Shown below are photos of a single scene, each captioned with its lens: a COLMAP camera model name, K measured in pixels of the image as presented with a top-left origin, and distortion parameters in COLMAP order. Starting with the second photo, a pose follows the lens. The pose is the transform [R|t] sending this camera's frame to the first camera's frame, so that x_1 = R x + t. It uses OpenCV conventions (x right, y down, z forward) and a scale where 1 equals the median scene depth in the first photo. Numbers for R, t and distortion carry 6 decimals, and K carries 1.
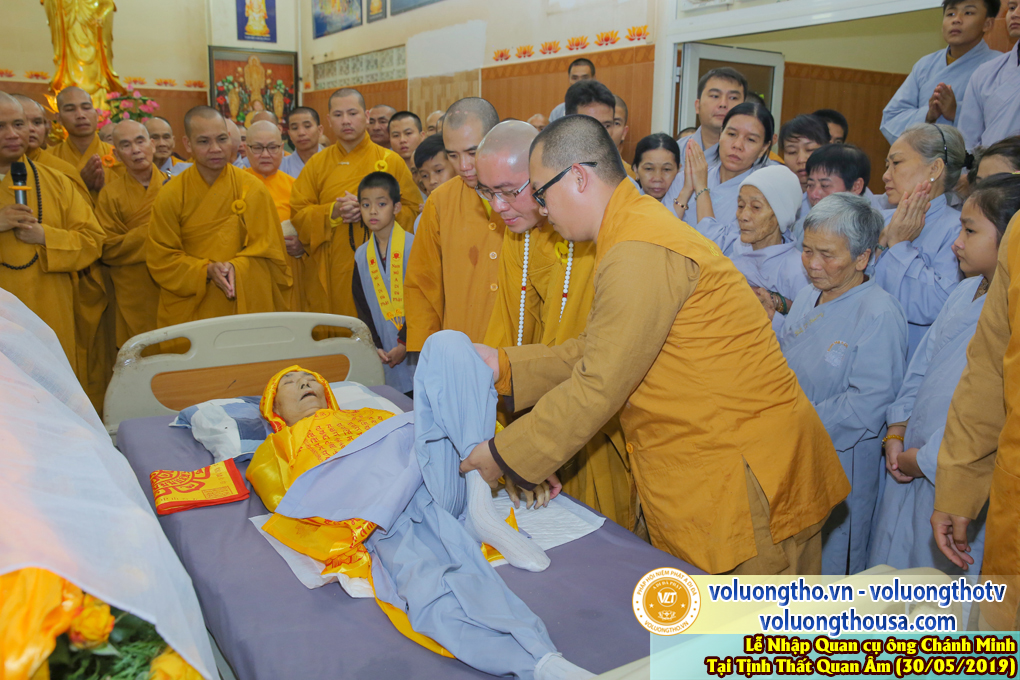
lens RADIAL K [[852.7, 0, 507.2], [0, 852.7, 337.2], [0, 0, 1]] dist [-0.068029, 0.106072]
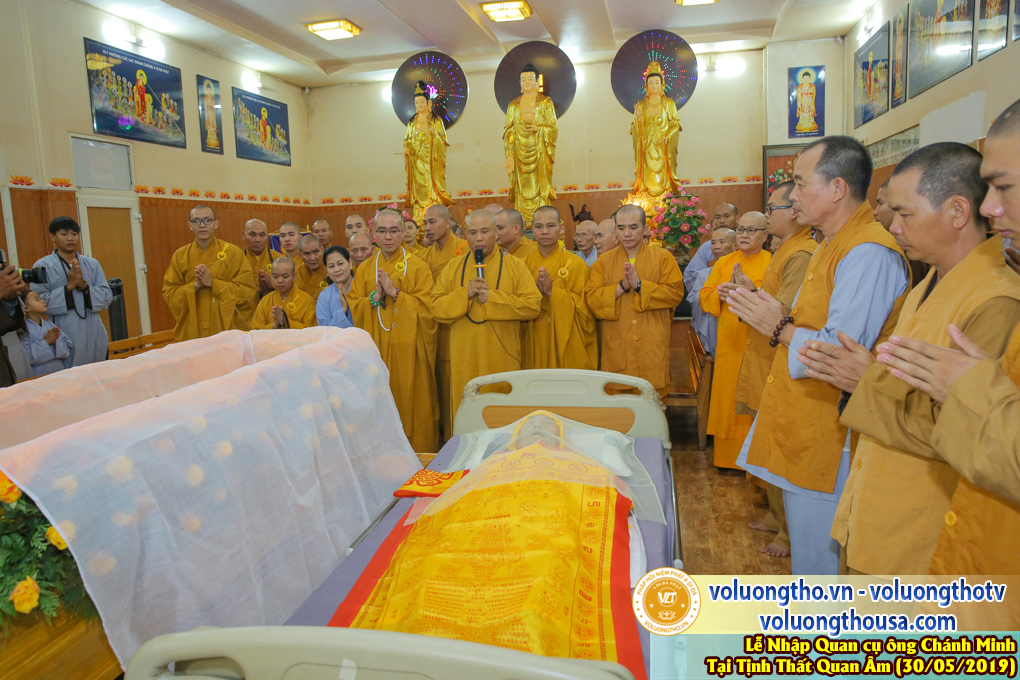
lens RADIAL K [[738.6, 0, 510.0], [0, 738.6, 340.0], [0, 0, 1]] dist [-0.095193, 0.096558]
pose [[0.719643, 0.048058, -0.692679, 0.142083], [-0.093991, 0.995162, -0.028606, -0.010669], [0.687954, 0.085692, 0.720678, 0.041048]]
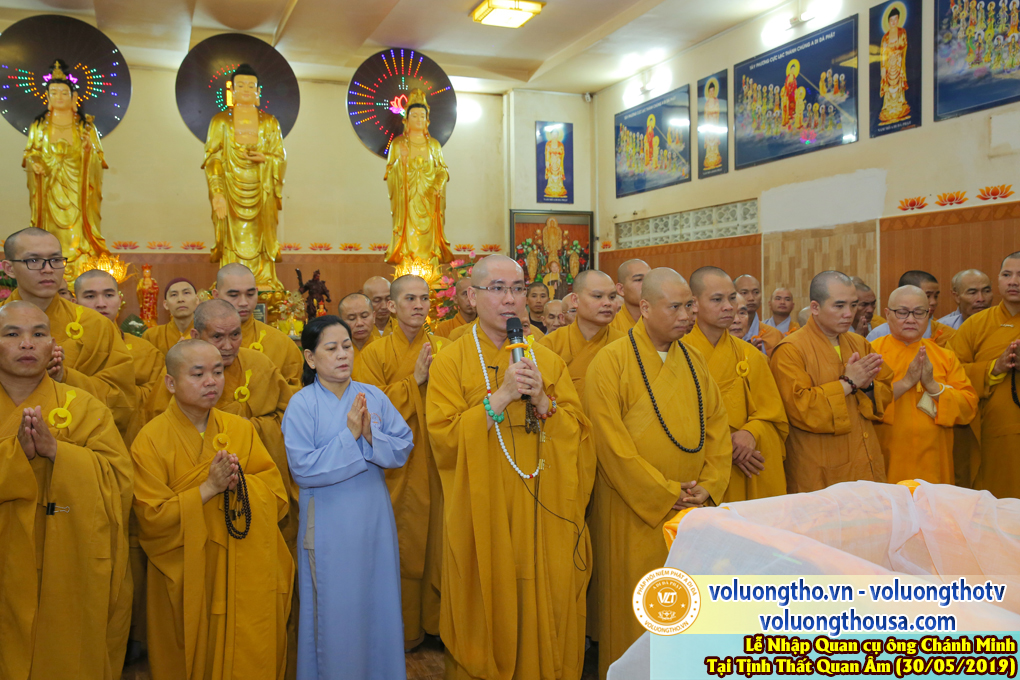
lens RADIAL K [[900.6, 0, 510.0], [0, 900.6, 340.0], [0, 0, 1]] dist [-0.057276, 0.122432]
pose [[0.985133, -0.028547, -0.169402, -0.222873], [-0.001711, 0.984417, -0.175841, -0.014523], [0.171782, 0.173517, 0.969733, 0.012610]]
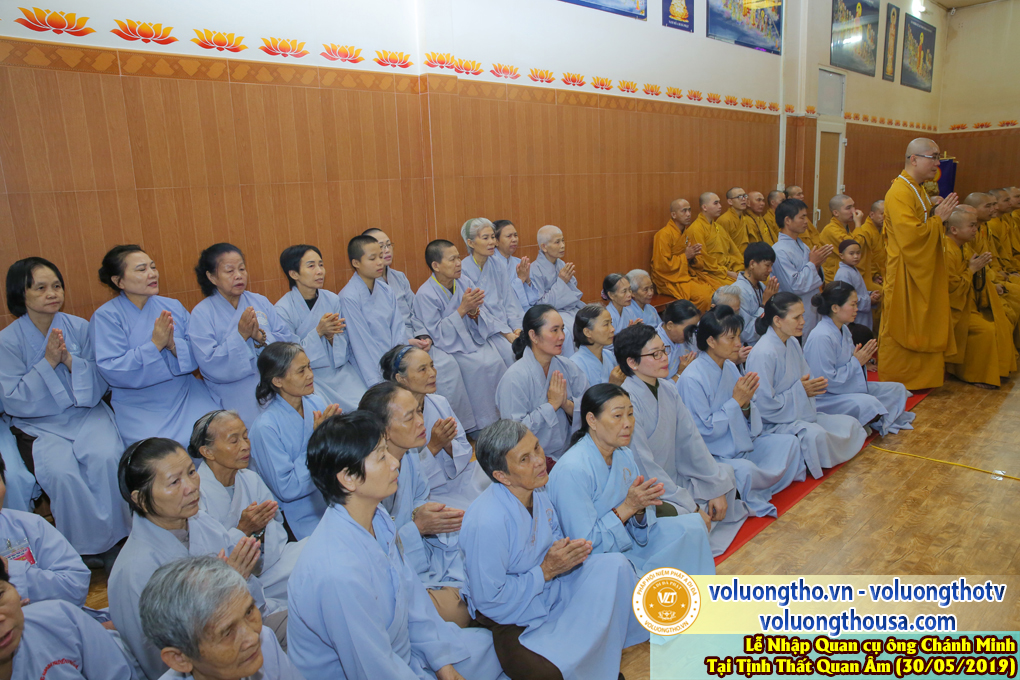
lens RADIAL K [[693.3, 0, 508.6], [0, 693.3, 337.3], [0, 0, 1]] dist [-0.110579, 0.085180]
pose [[0.216095, 0.177283, -0.960142, -0.001105], [-0.162575, 0.976183, 0.143655, 0.066132], [0.962742, 0.125052, 0.239770, -0.304388]]
